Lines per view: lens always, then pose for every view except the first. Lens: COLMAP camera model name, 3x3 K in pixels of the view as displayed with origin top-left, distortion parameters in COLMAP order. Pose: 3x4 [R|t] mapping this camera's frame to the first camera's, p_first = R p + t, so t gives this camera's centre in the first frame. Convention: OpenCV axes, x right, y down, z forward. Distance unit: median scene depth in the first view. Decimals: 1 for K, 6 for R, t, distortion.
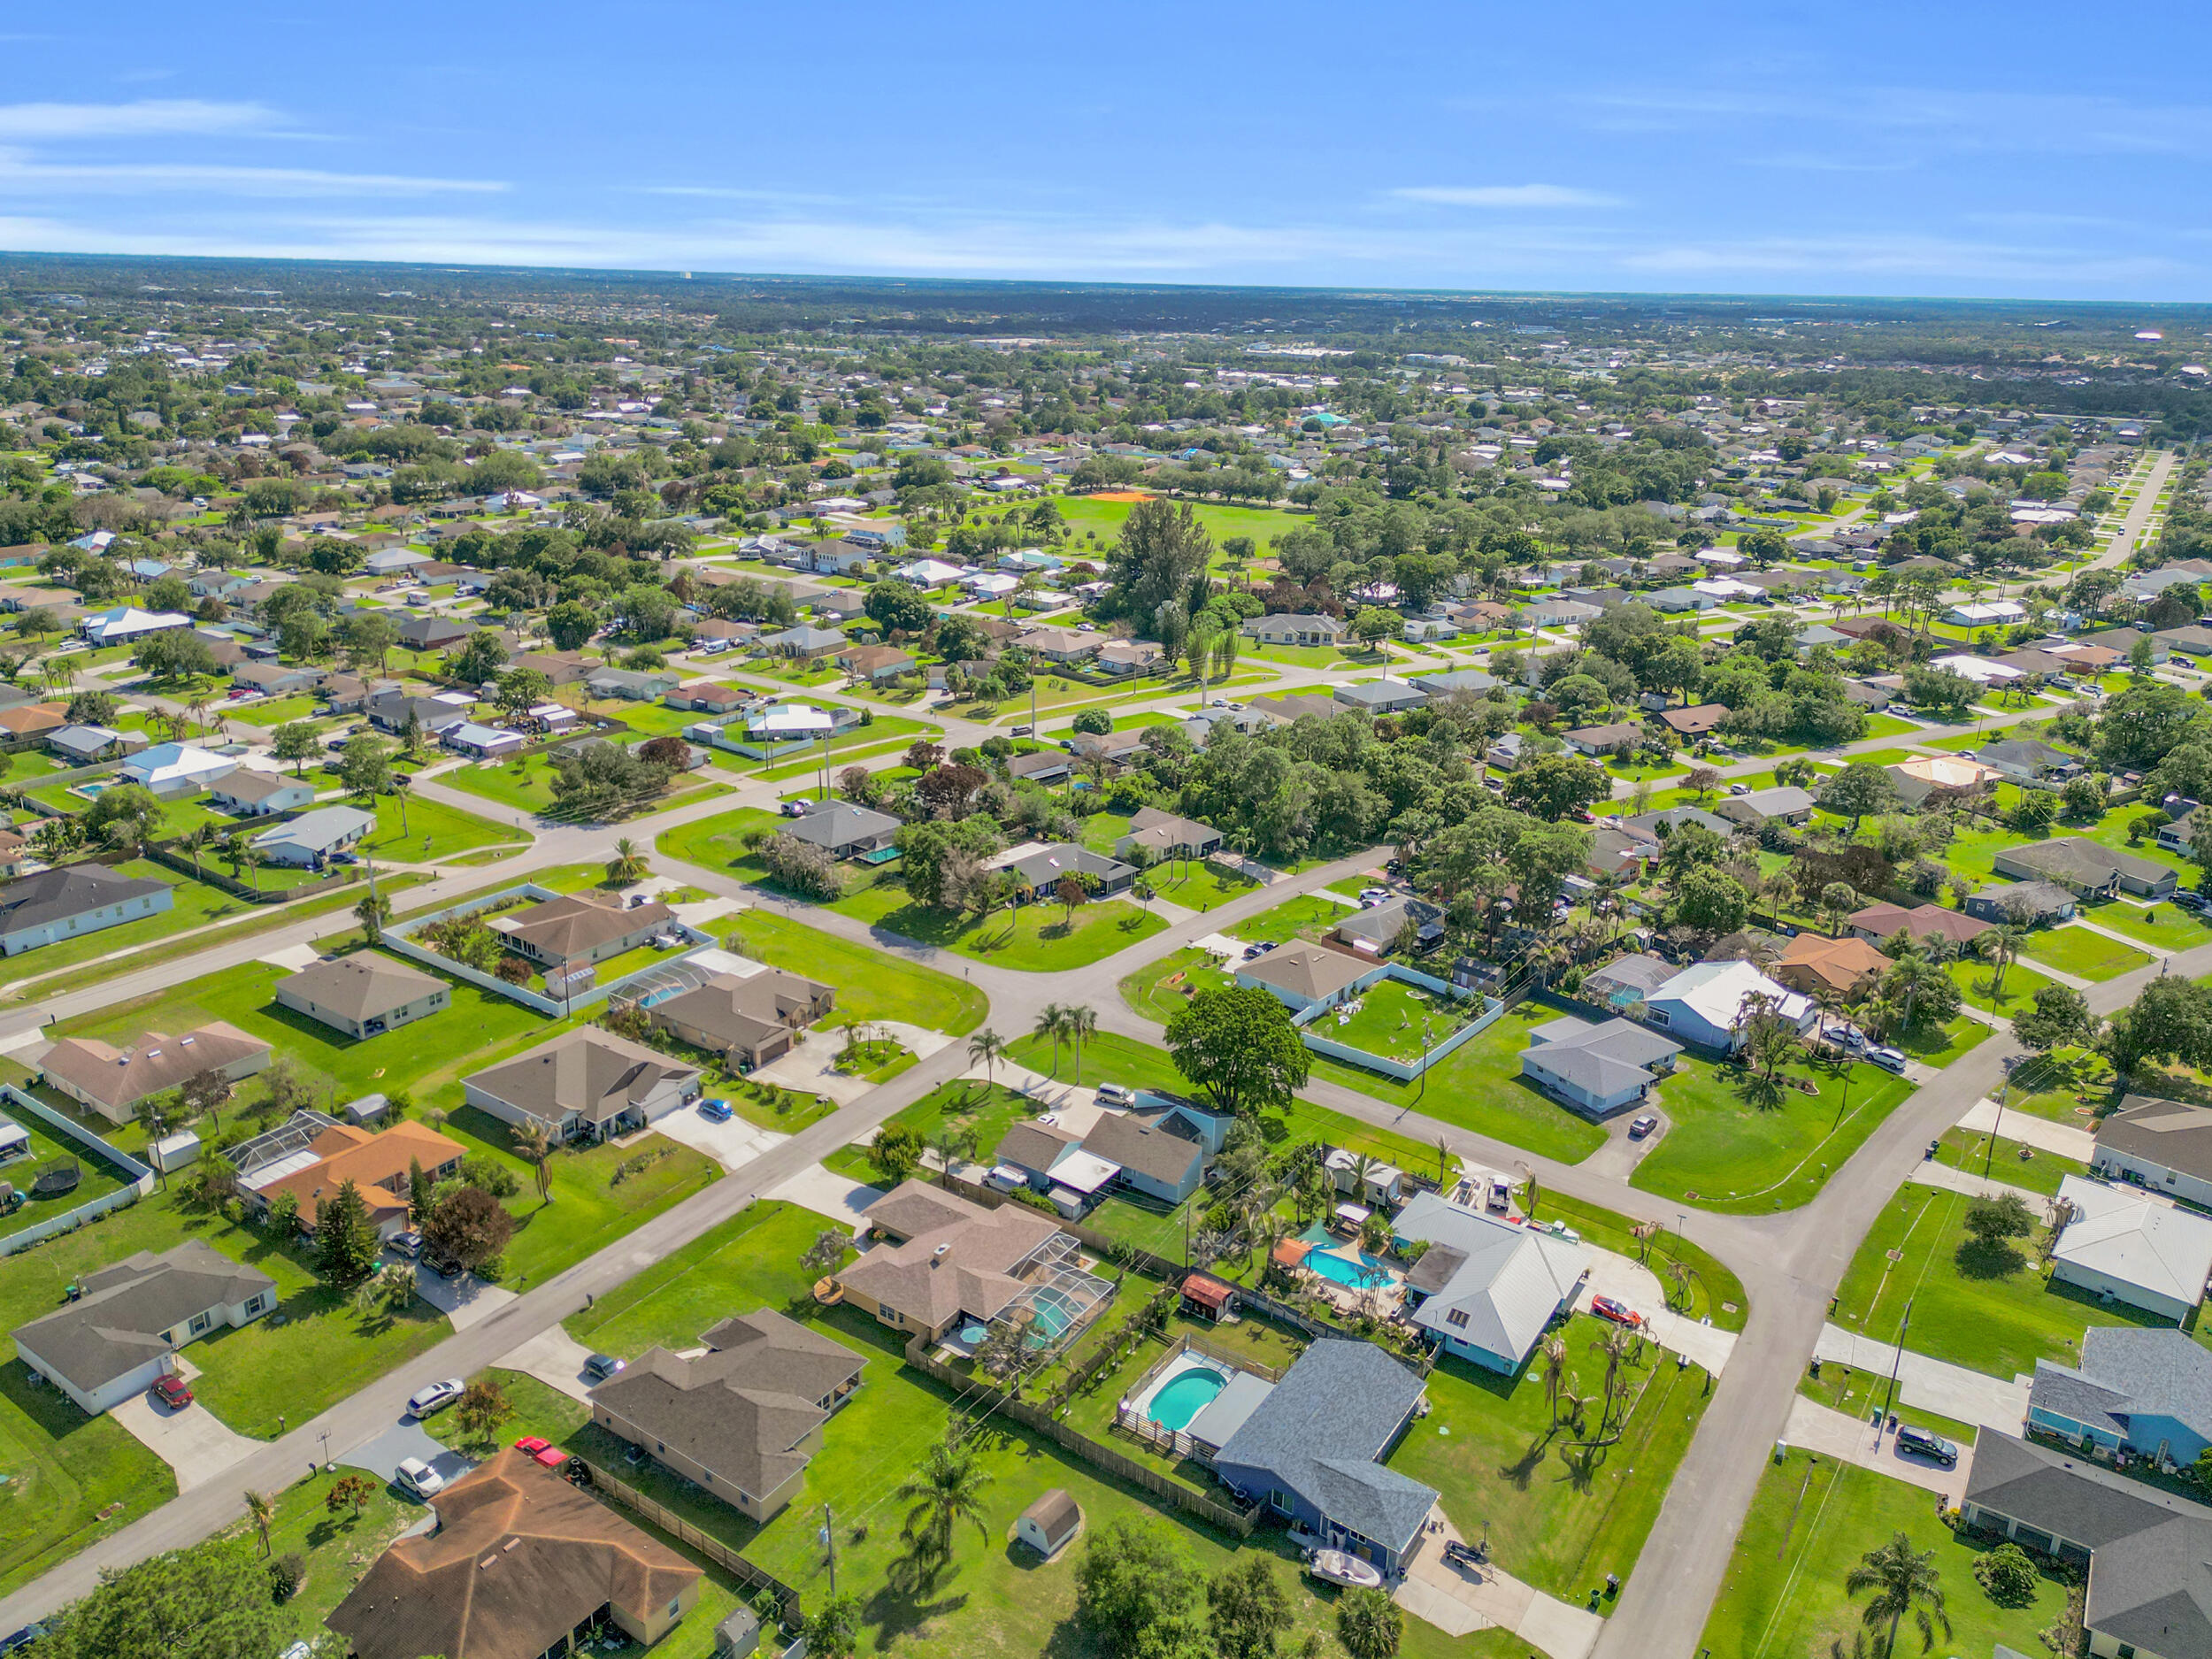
lens RADIAL K [[1563.8, 0, 1106.0], [0, 1563.8, 829.5], [0, 0, 1]] dist [0.111486, -0.136458]
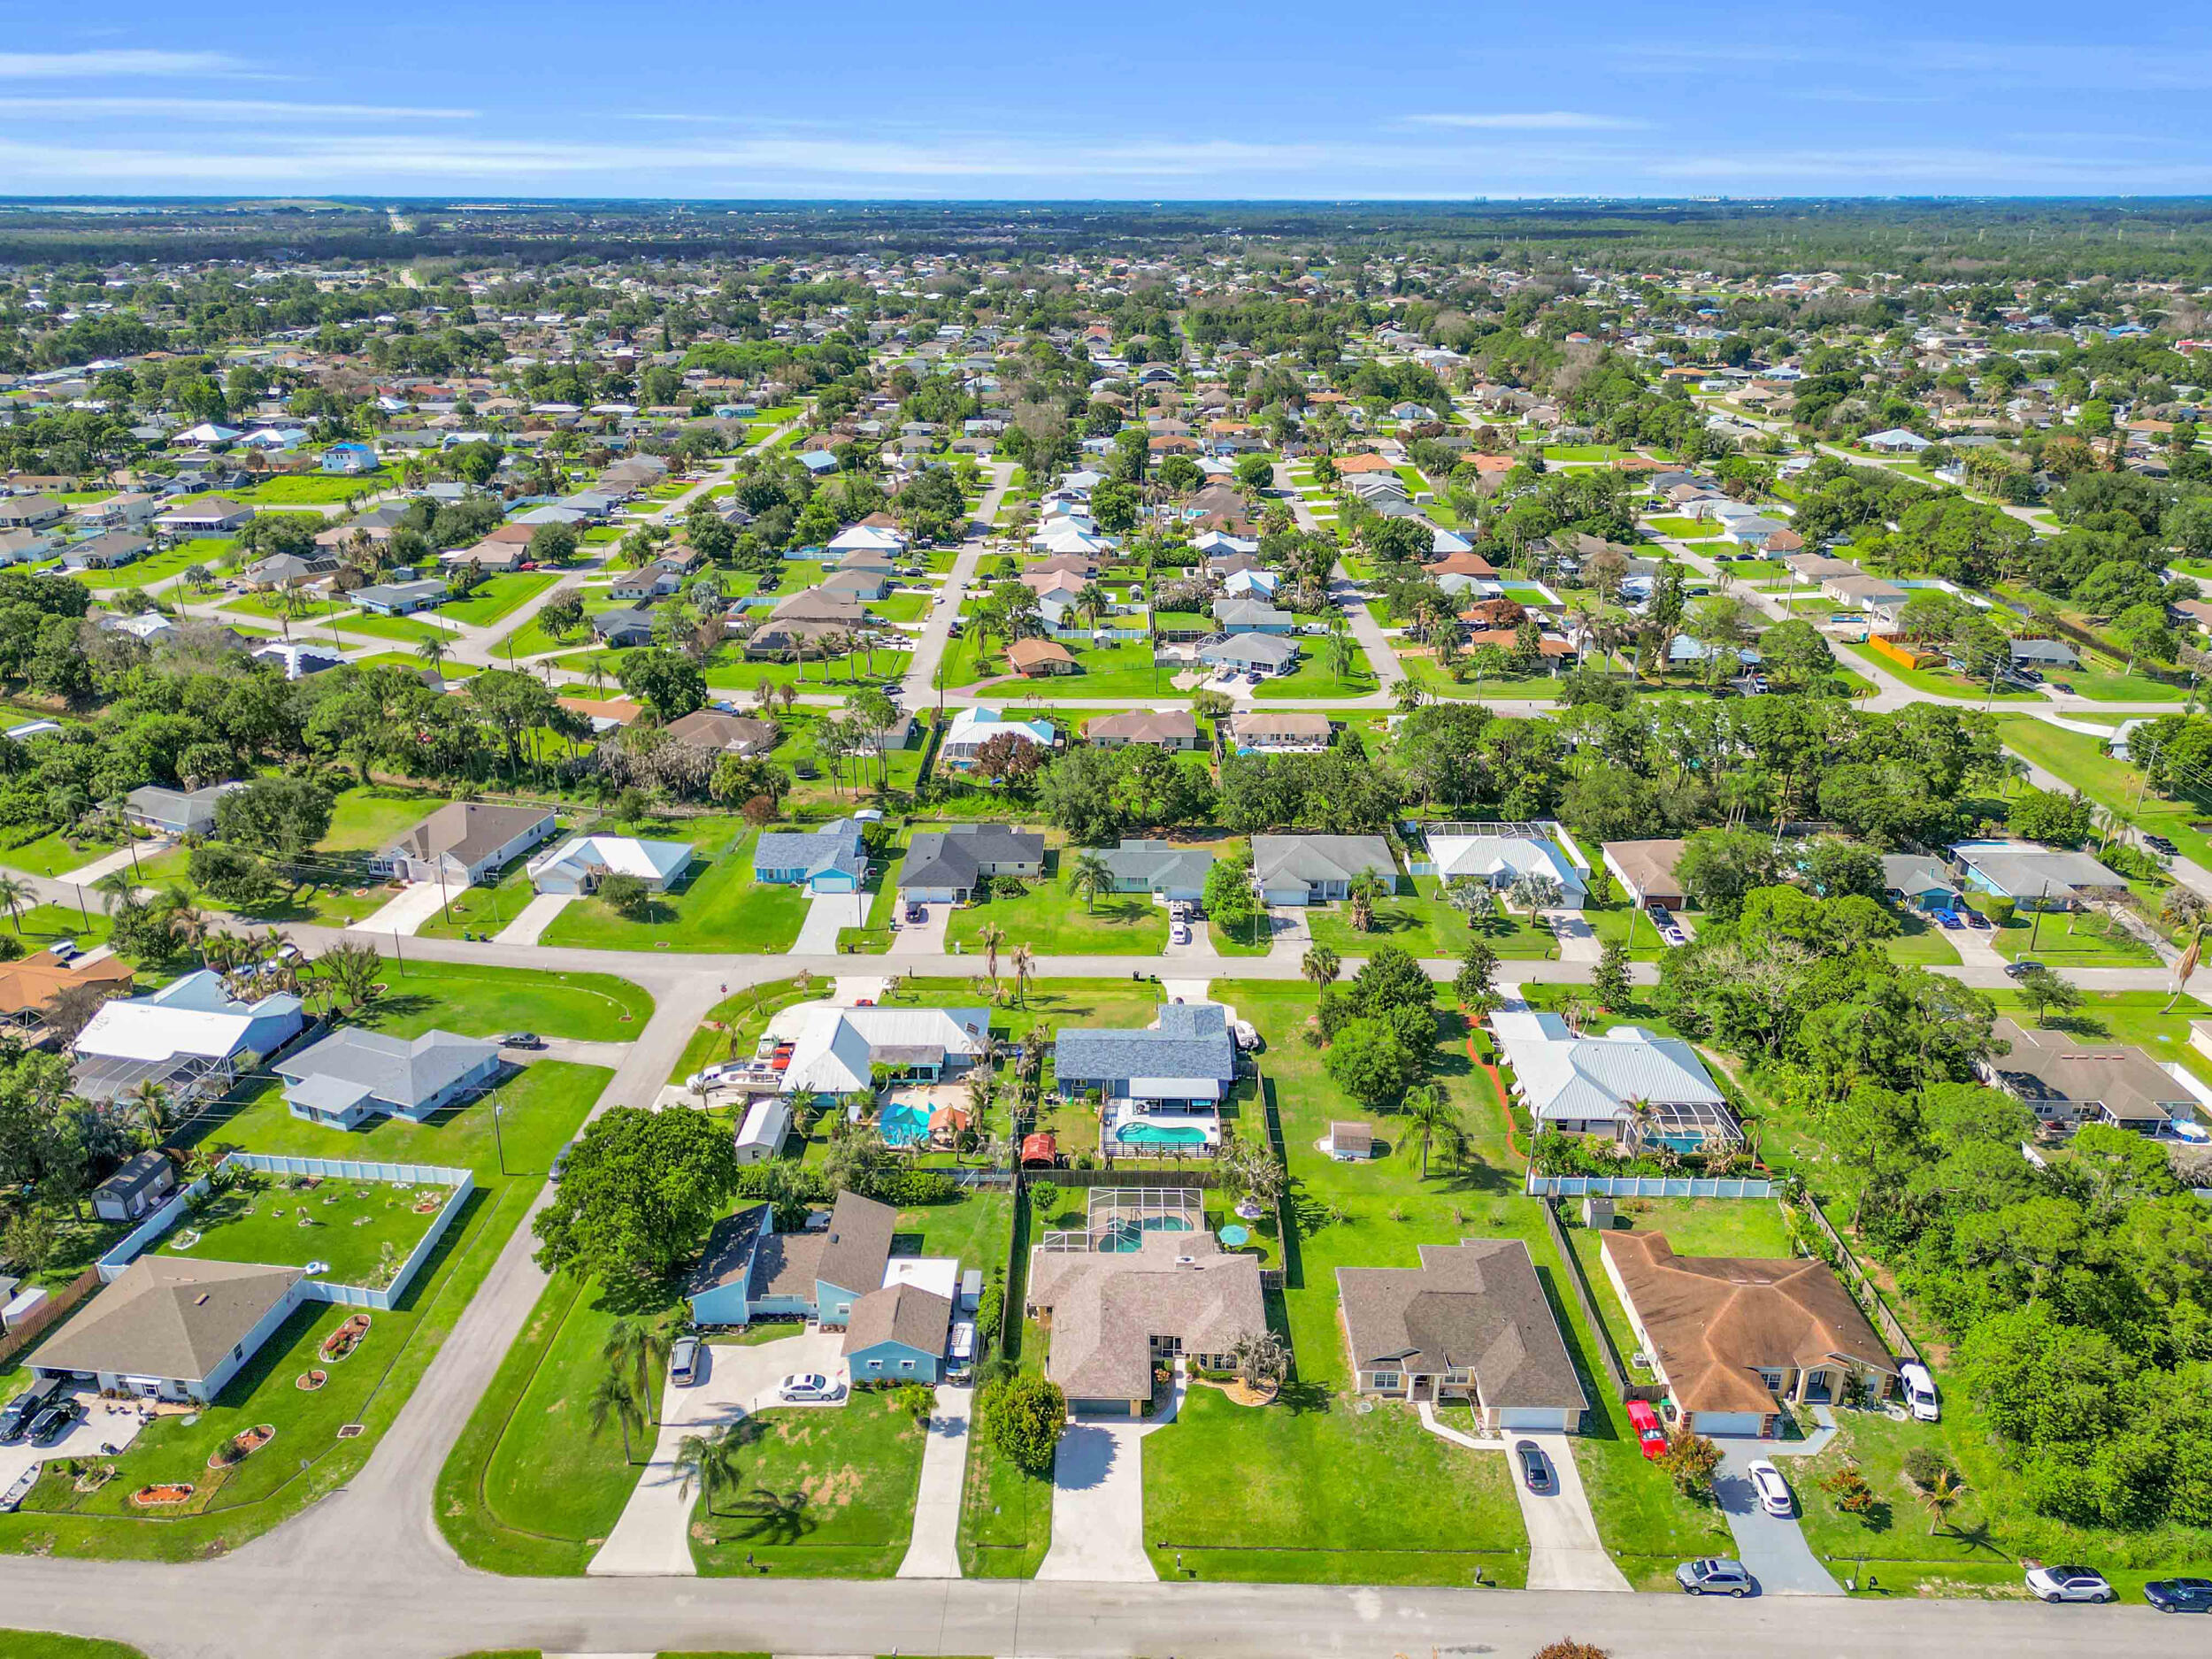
lens RADIAL K [[1594.6, 0, 1077.3], [0, 1594.6, 712.6], [0, 0, 1]] dist [0.024602, -0.007872]
pose [[-0.534904, -0.278843, 0.797574, -0.402502], [0.272316, 0.836703, 0.475155, -0.251542], [-0.799826, 0.471355, -0.371622, 0.704227]]
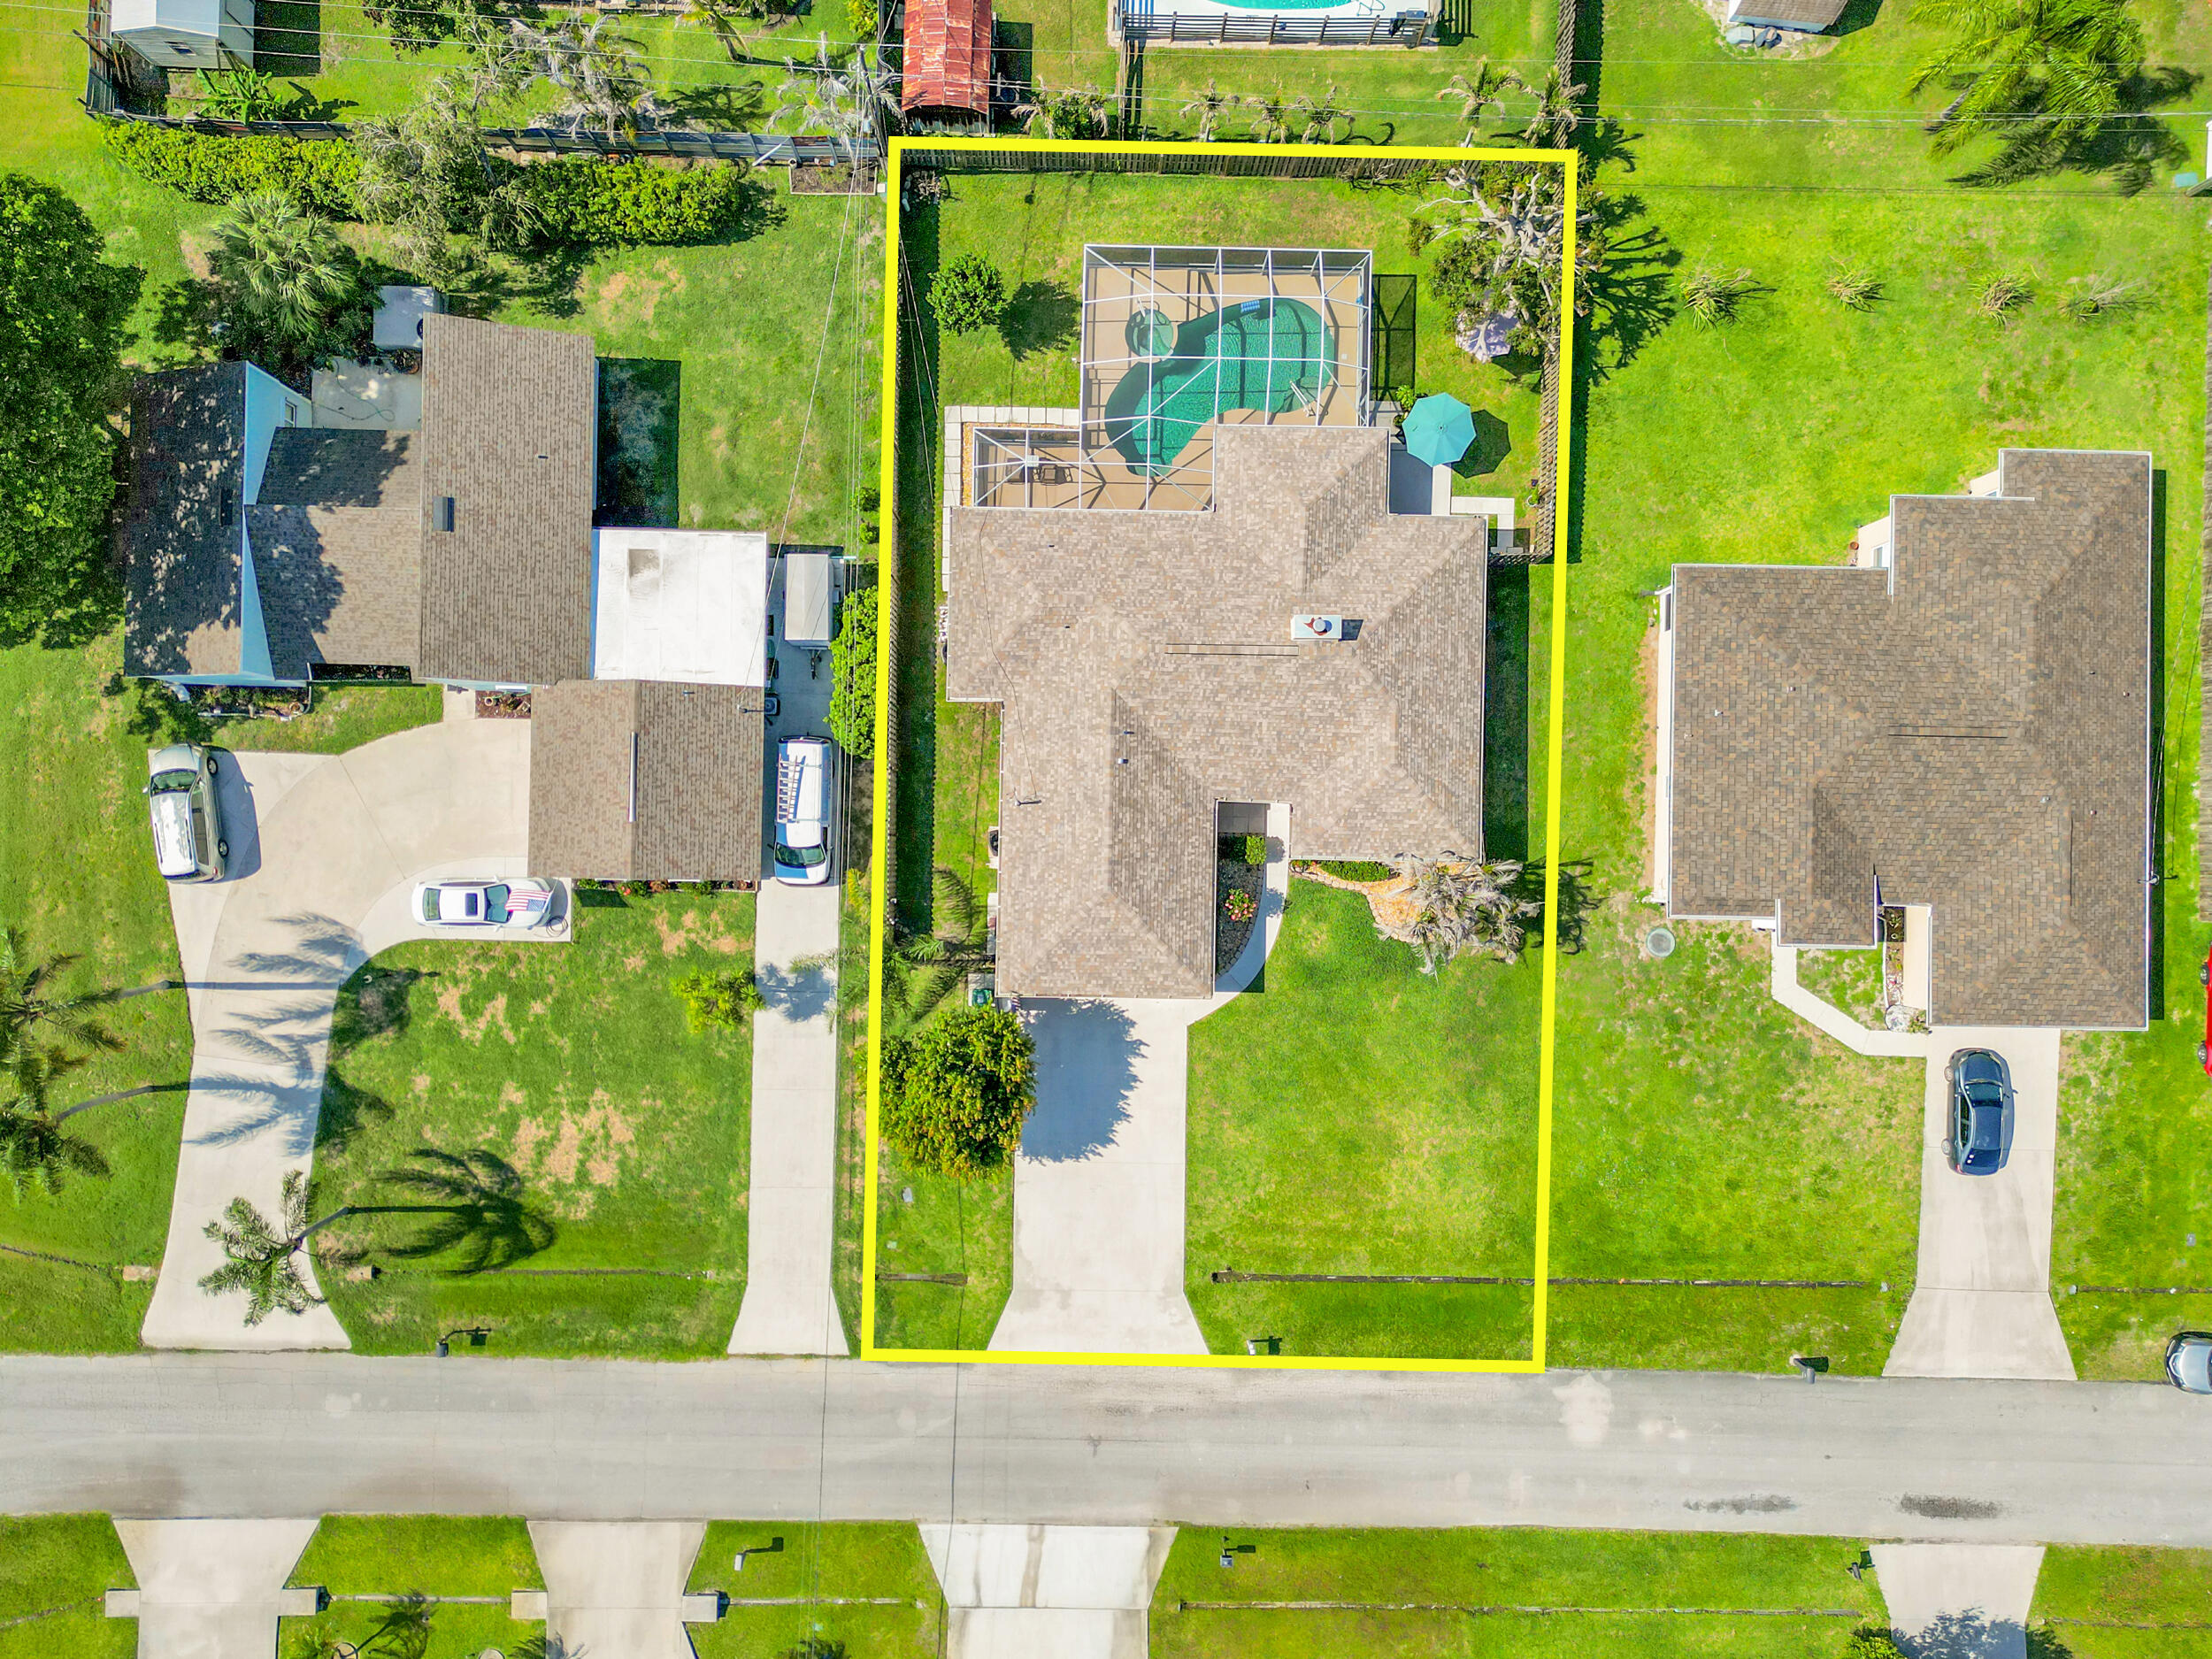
lens RADIAL K [[1567.0, 0, 1091.4], [0, 1567.0, 830.8], [0, 0, 1]] dist [0.094607, -0.108321]
pose [[-0.541912, -0.840305, -0.014799, -0.062294], [0.259183, -0.183846, 0.948169, -0.059159], [-0.799472, 0.509988, 0.317422, 0.539504]]
